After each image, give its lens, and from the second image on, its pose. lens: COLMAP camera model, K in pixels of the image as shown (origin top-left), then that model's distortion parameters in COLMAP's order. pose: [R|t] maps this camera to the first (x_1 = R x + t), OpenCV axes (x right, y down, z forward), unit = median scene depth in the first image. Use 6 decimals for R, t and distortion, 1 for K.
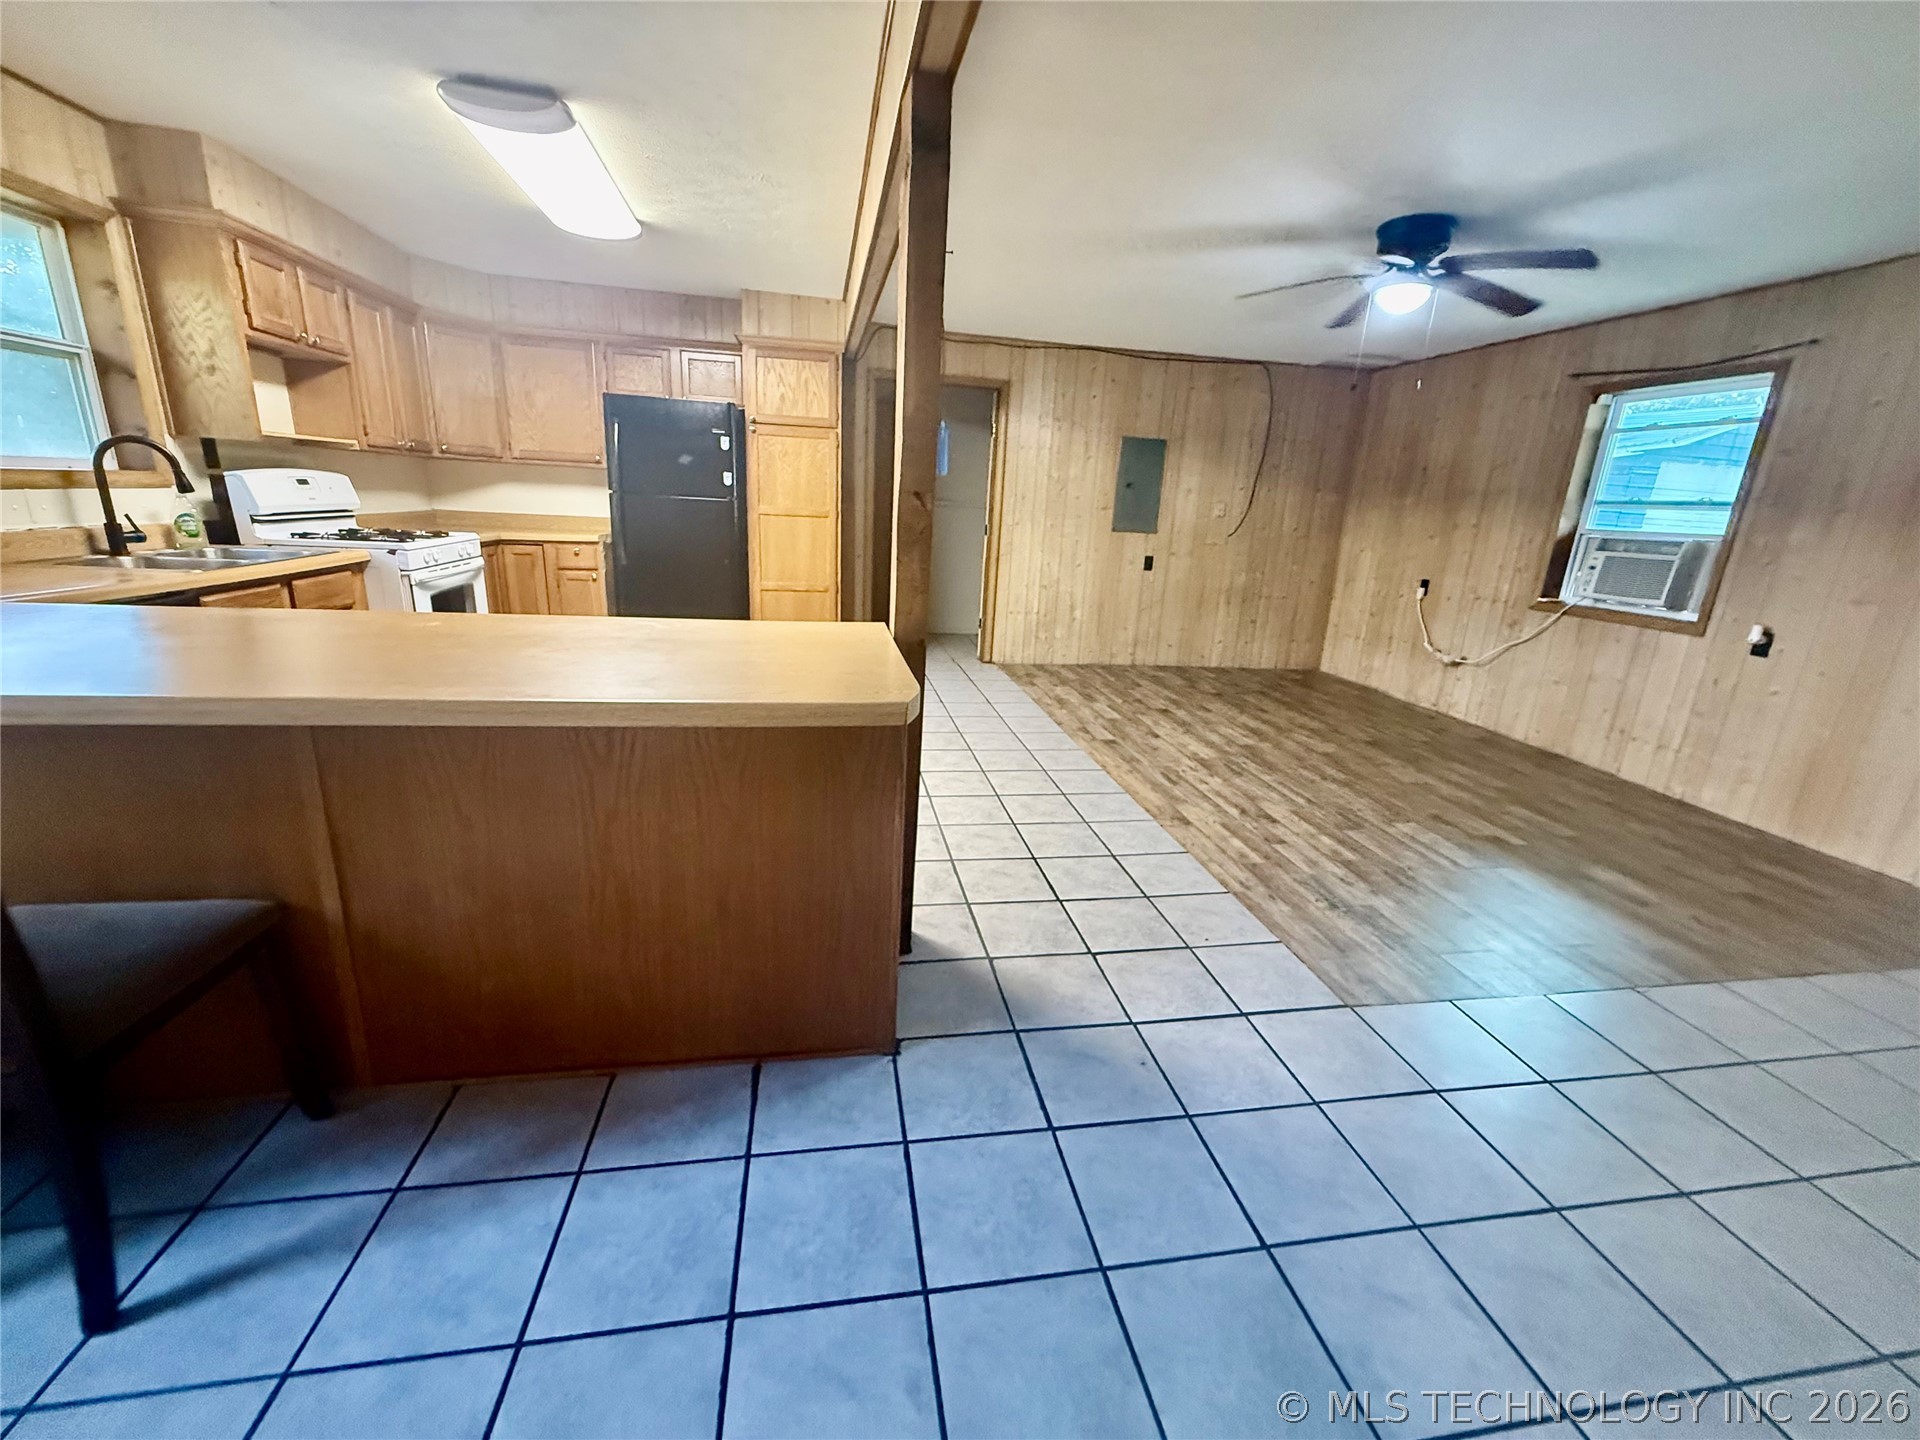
lens RADIAL K [[770.1, 0, 960.0], [0, 770.1, 720.0], [0, 0, 1]] dist [0.001022, -0.000789]
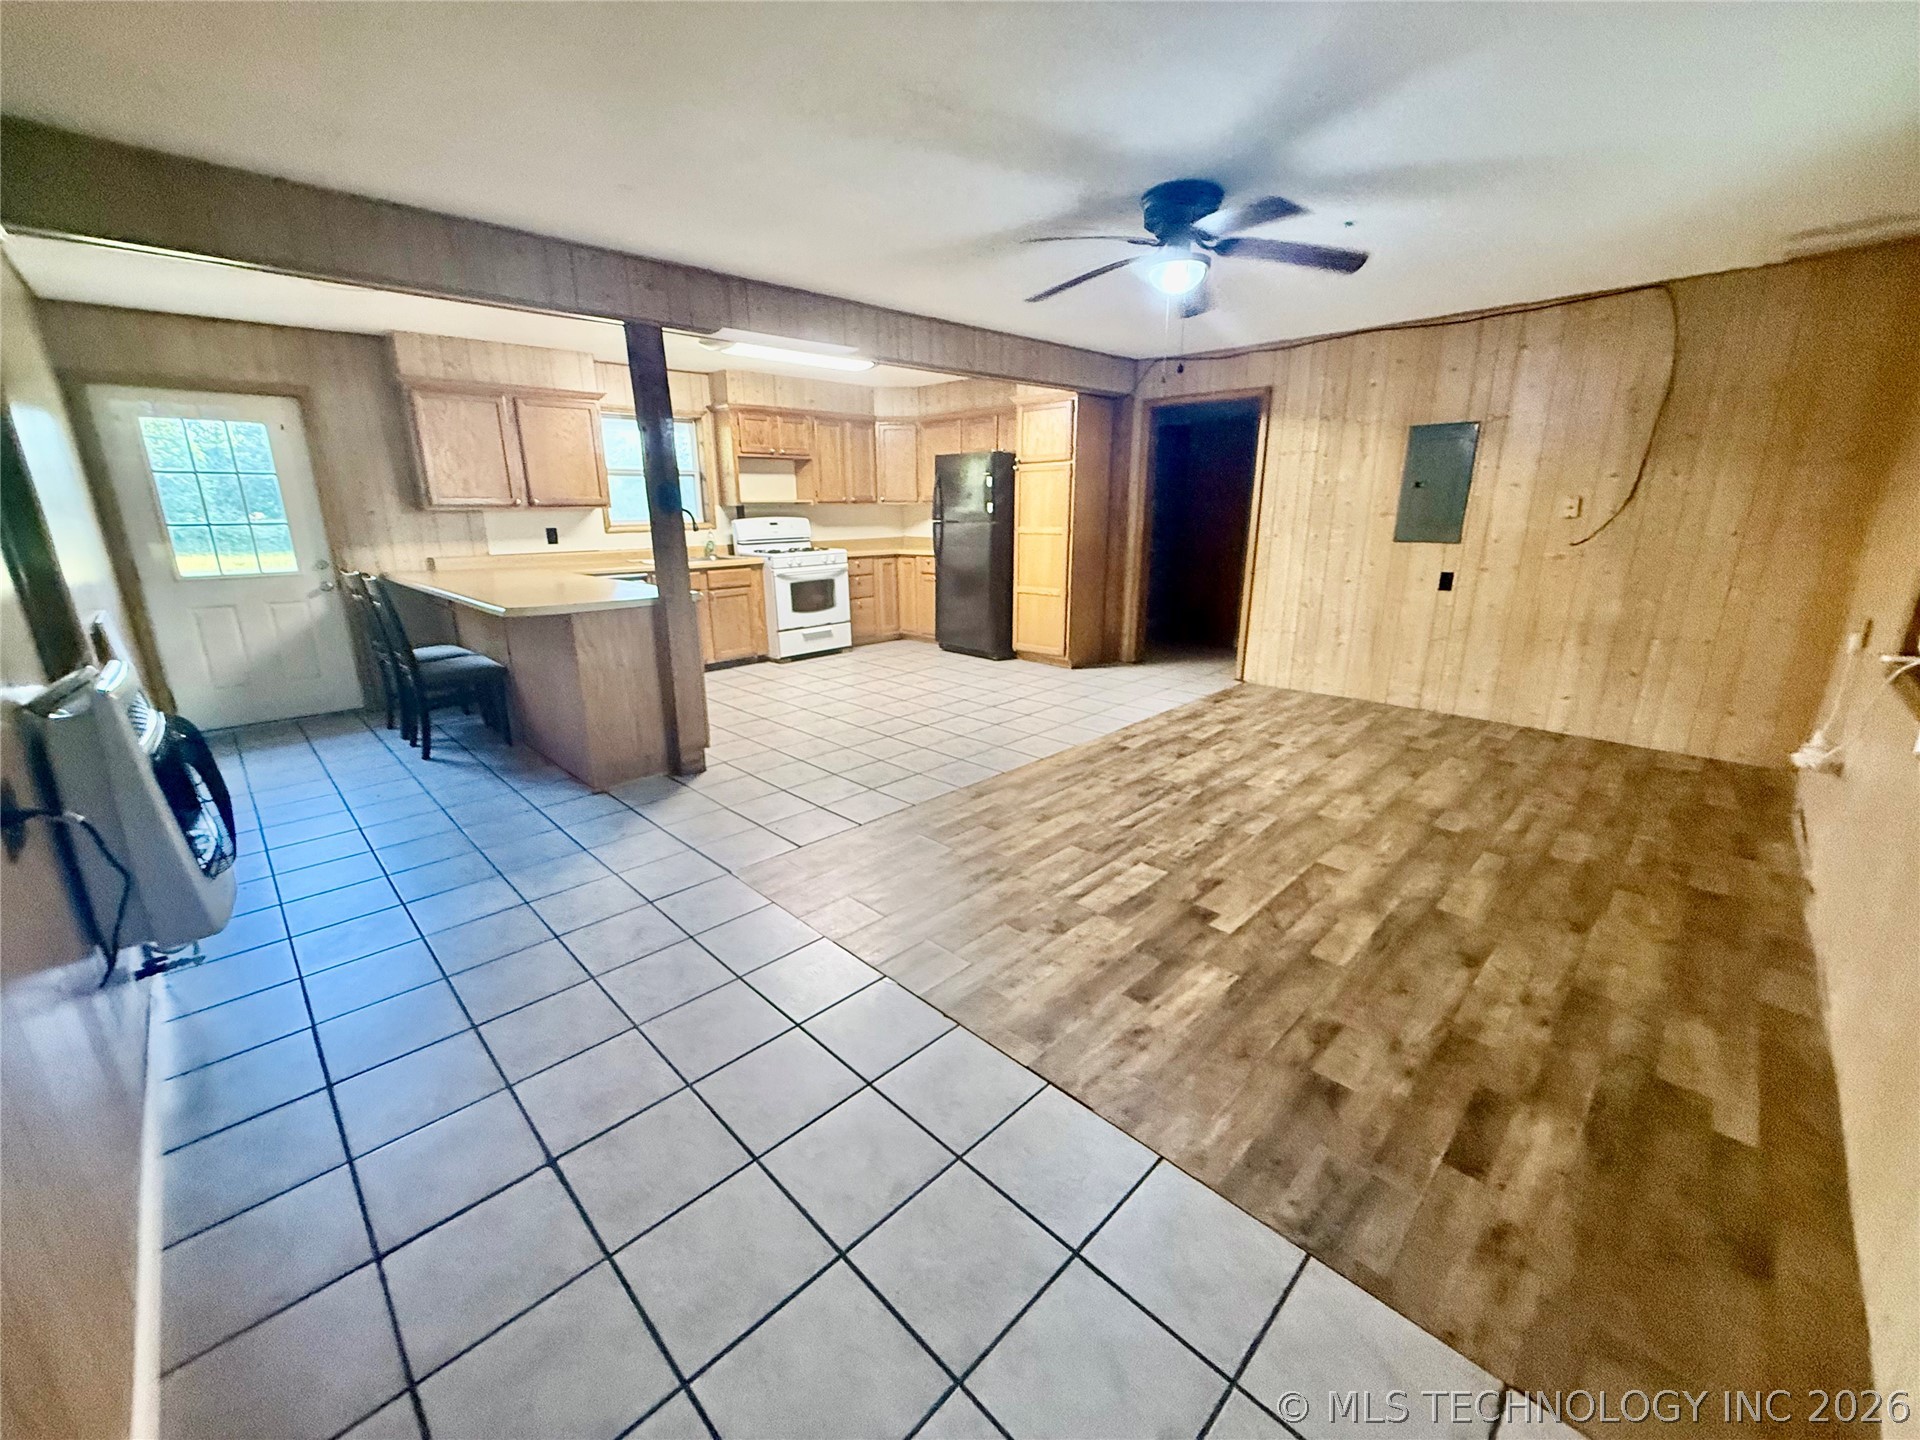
lens RADIAL K [[770.1, 0, 960.0], [0, 770.1, 720.0], [0, 0, 1]] dist [0.001022, -0.000789]
pose [[0.567171, 0.167321, -0.806425, 0.891063], [-0.191130, 0.979155, 0.068735, -0.037211], [0.801116, 0.115148, 0.587329, 0.234885]]
